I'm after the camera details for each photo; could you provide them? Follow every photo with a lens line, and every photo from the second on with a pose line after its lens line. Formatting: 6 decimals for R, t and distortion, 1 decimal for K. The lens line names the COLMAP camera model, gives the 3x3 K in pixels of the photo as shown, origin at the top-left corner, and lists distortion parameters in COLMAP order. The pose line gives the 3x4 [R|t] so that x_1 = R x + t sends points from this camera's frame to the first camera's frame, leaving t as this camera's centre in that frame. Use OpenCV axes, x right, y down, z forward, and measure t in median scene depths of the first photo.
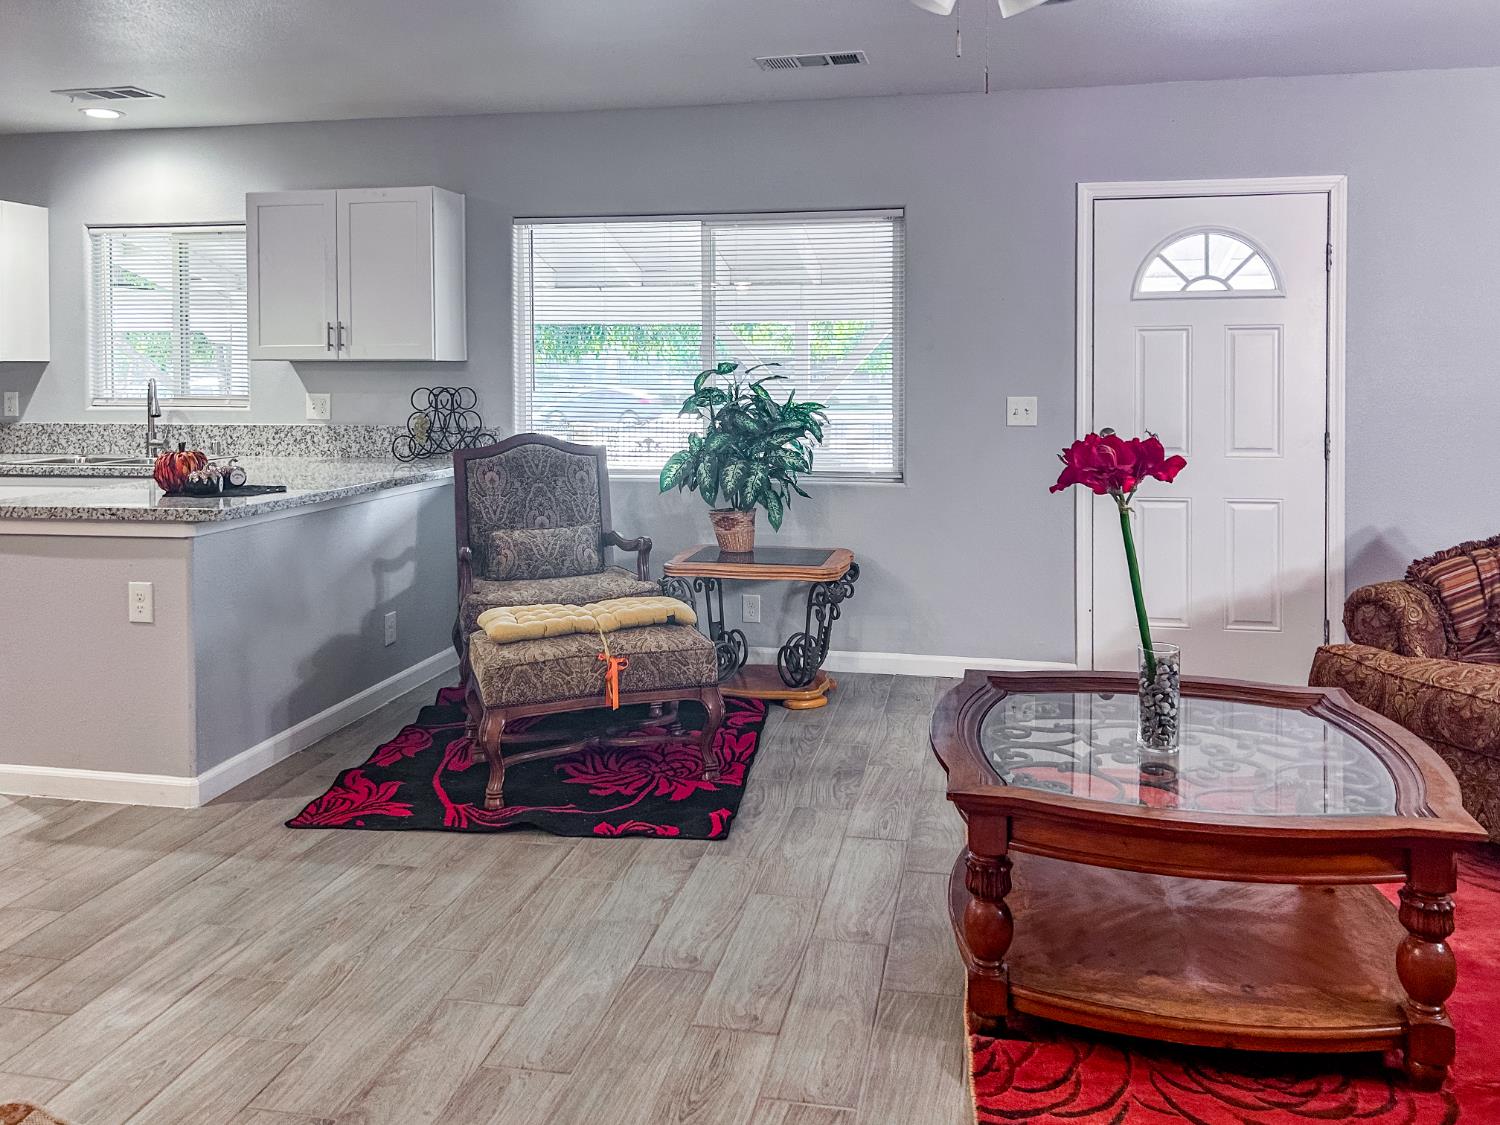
lens RADIAL K [[1171.9, 0, 769.3], [0, 1171.9, 397.3], [0, 0, 1]] dist [0.006927, 0.000728]
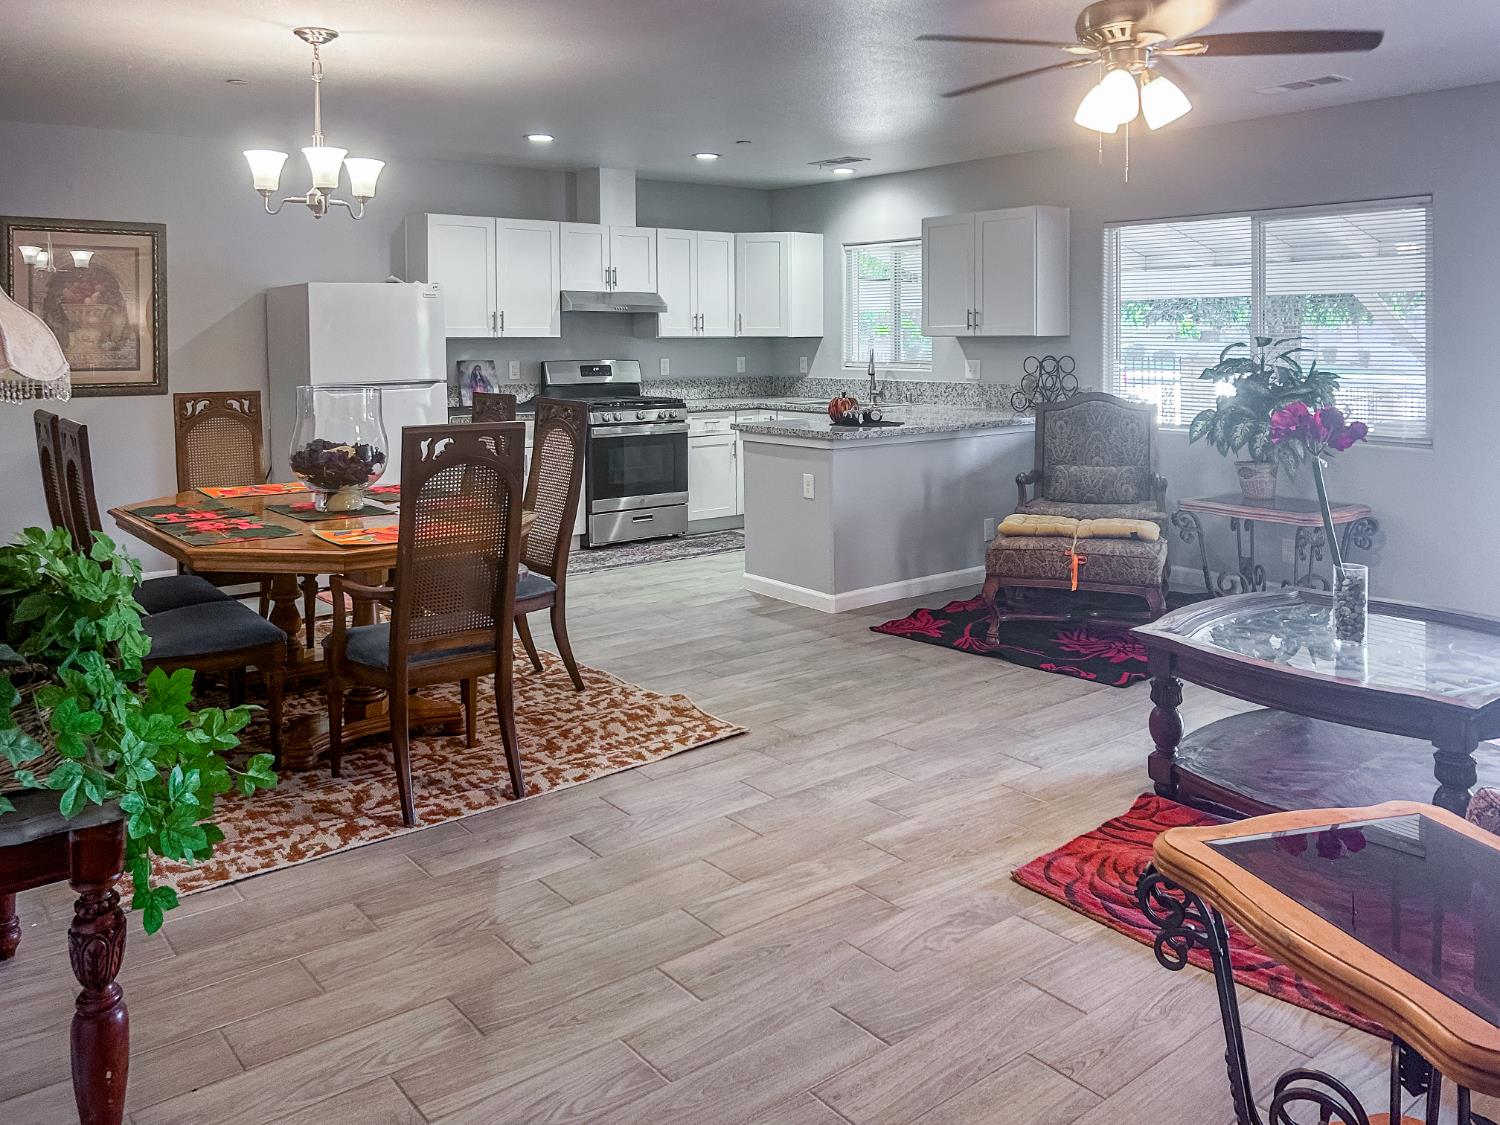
lens RADIAL K [[1171.9, 0, 769.3], [0, 1171.9, 397.3], [0, 0, 1]] dist [0.006927, 0.000728]
pose [[0.759928, 0.030907, -0.649272, 0.348119], [-0.008158, 0.999244, 0.038018, -0.010382], [0.649956, -0.023594, 0.759605, -0.207555]]
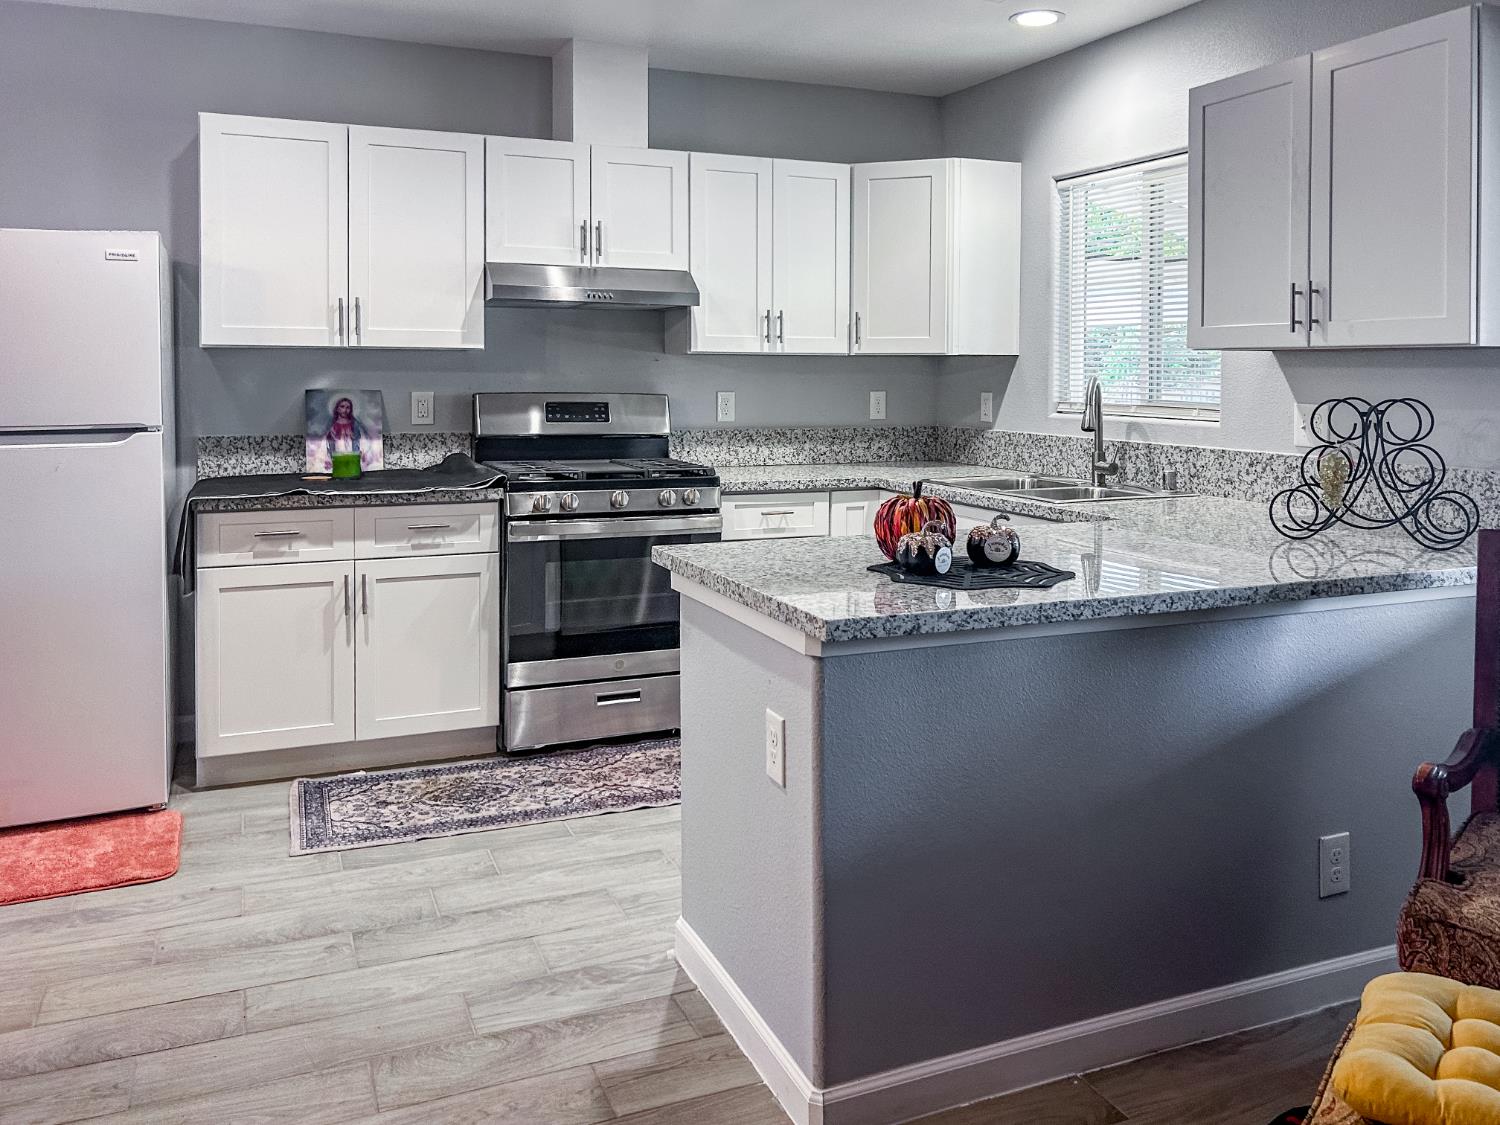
lens RADIAL K [[1220.9, 0, 776.9], [0, 1220.9, 389.6], [0, 0, 1]] dist [0.011646, -0.000443]
pose [[0.551503, 0.016316, -0.834014, -0.010449], [-0.021367, 0.999757, 0.005430, -0.008806], [0.833899, 0.014826, 0.551717, 0.453022]]
